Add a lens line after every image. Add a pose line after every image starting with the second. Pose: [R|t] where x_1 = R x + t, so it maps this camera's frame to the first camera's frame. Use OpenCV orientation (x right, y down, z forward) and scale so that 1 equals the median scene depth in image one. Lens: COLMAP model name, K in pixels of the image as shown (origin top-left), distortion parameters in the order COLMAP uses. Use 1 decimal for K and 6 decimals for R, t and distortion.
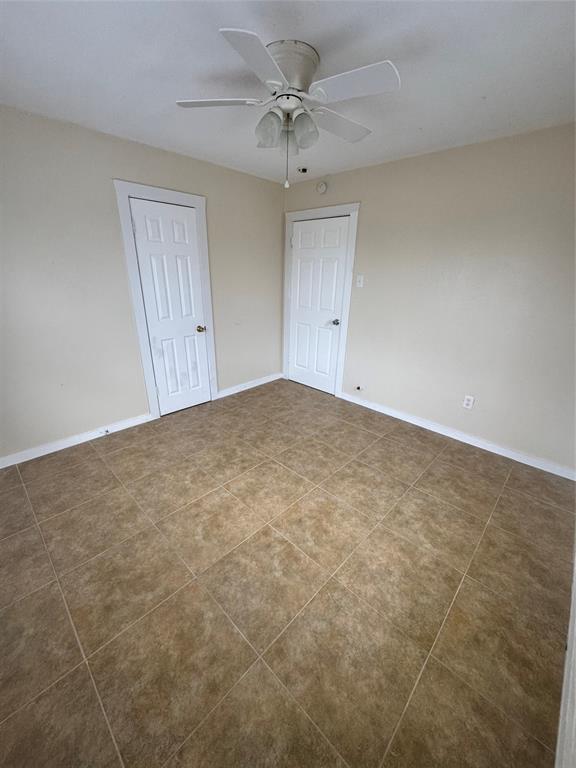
lens RADIAL K [[304.1, 0, 288.0], [0, 304.1, 384.0], [0, 0, 1]] dist [0.000146, 0.000217]
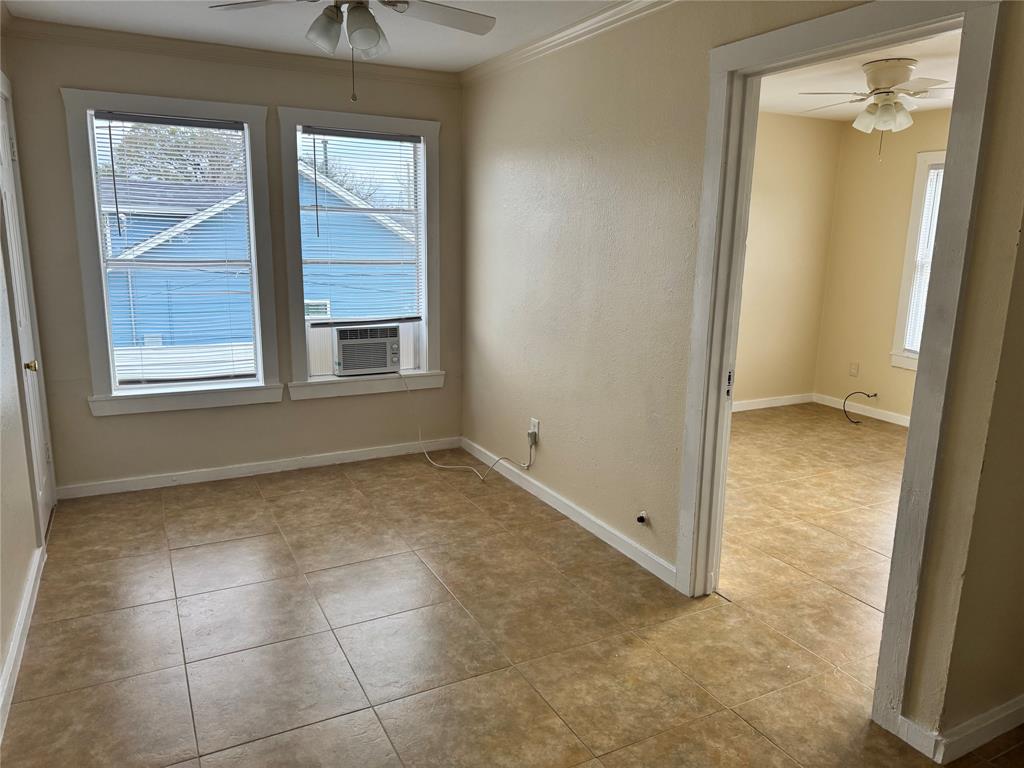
lens RADIAL K [[713.2, 0, 507.8], [0, 713.2, 381.4], [0, 0, 1]] dist [0.082379, -0.104414]
pose [[-0.946227, -0.106295, 0.305542, 0.298898], [0.077820, 0.841954, 0.533907, -1.161332], [-0.314004, 0.528975, -0.788408, 3.040884]]
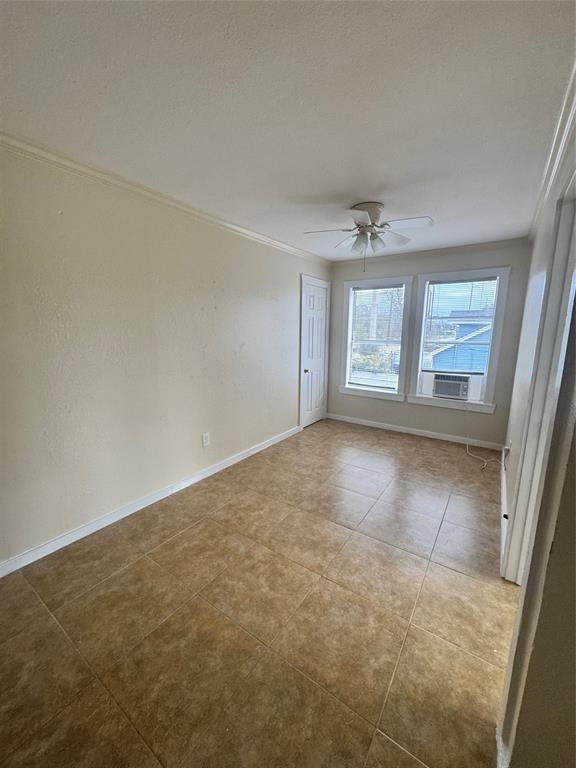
lens RADIAL K [[304.1, 0, 288.0], [0, 304.1, 384.0], [0, 0, 1]] dist [0.000146, 0.000217]
pose [[-0.159230, -0.202575, 0.966234, -0.284181], [0.350671, 0.903293, 0.247168, -0.923731], [-0.922863, 0.378187, -0.072794, 2.429790]]
